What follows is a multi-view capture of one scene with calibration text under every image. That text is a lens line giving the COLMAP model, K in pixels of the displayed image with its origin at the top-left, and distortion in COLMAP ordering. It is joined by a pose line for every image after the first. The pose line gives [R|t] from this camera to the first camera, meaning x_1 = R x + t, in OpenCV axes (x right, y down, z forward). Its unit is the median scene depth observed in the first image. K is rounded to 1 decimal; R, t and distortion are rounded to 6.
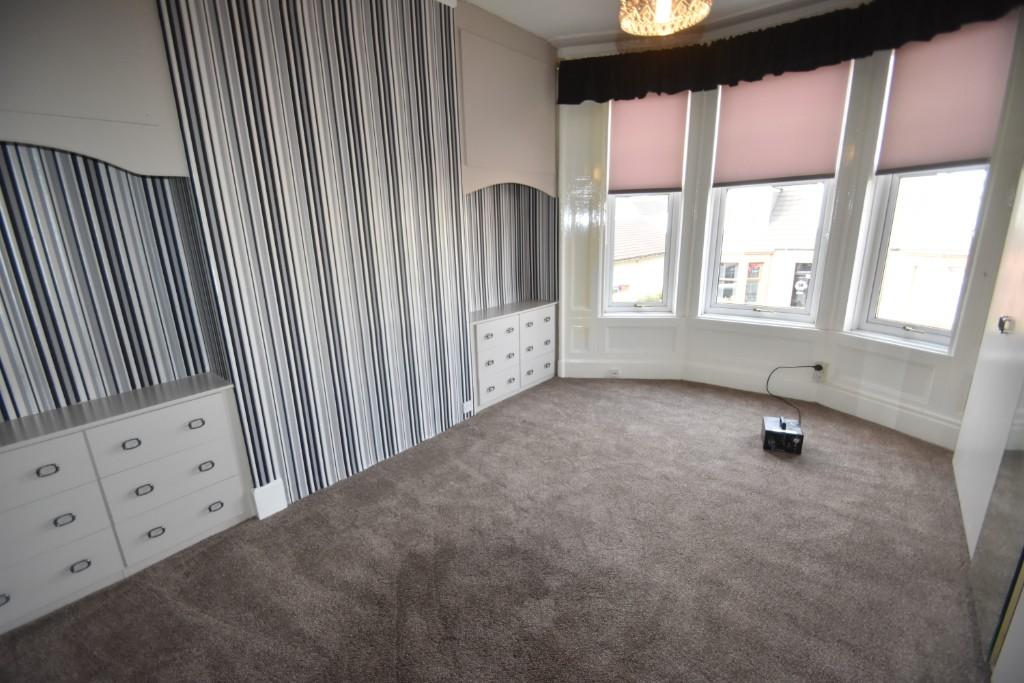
lens RADIAL K [[457.4, 0, 489.8], [0, 457.4, 351.5], [0, 0, 1]] dist [0.017271, -0.015964]
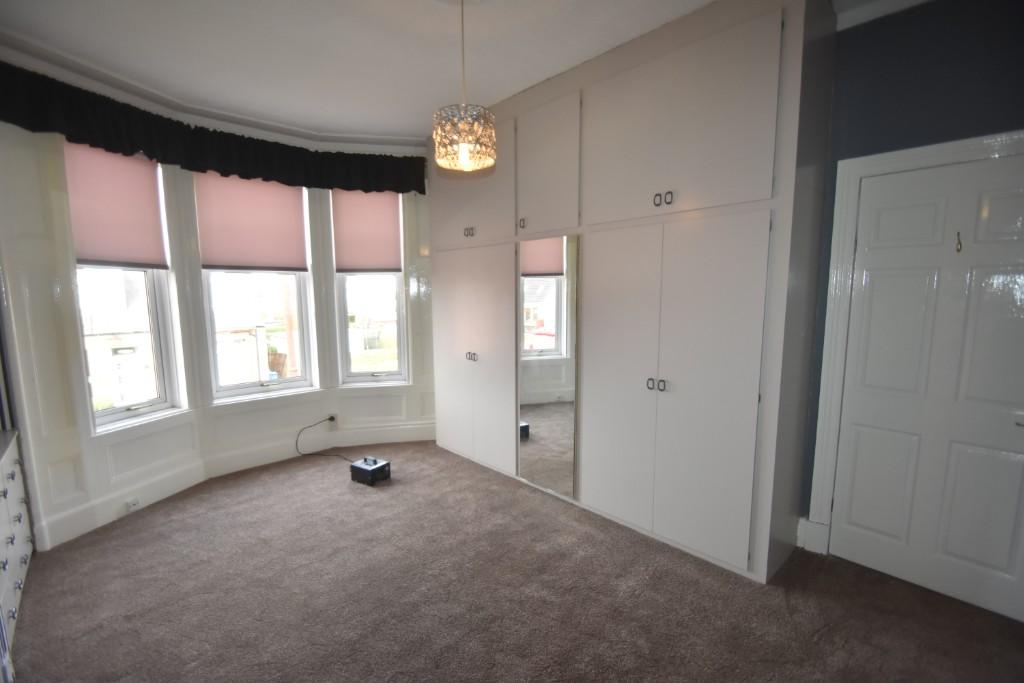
lens RADIAL K [[457.4, 0, 489.8], [0, 457.4, 351.5], [0, 0, 1]] dist [0.017271, -0.015964]
pose [[0.132073, -0.090046, 0.987142, -0.438539], [0.271439, 0.961085, 0.051353, -0.089162], [-0.953351, 0.261166, 0.151375, 0.371187]]
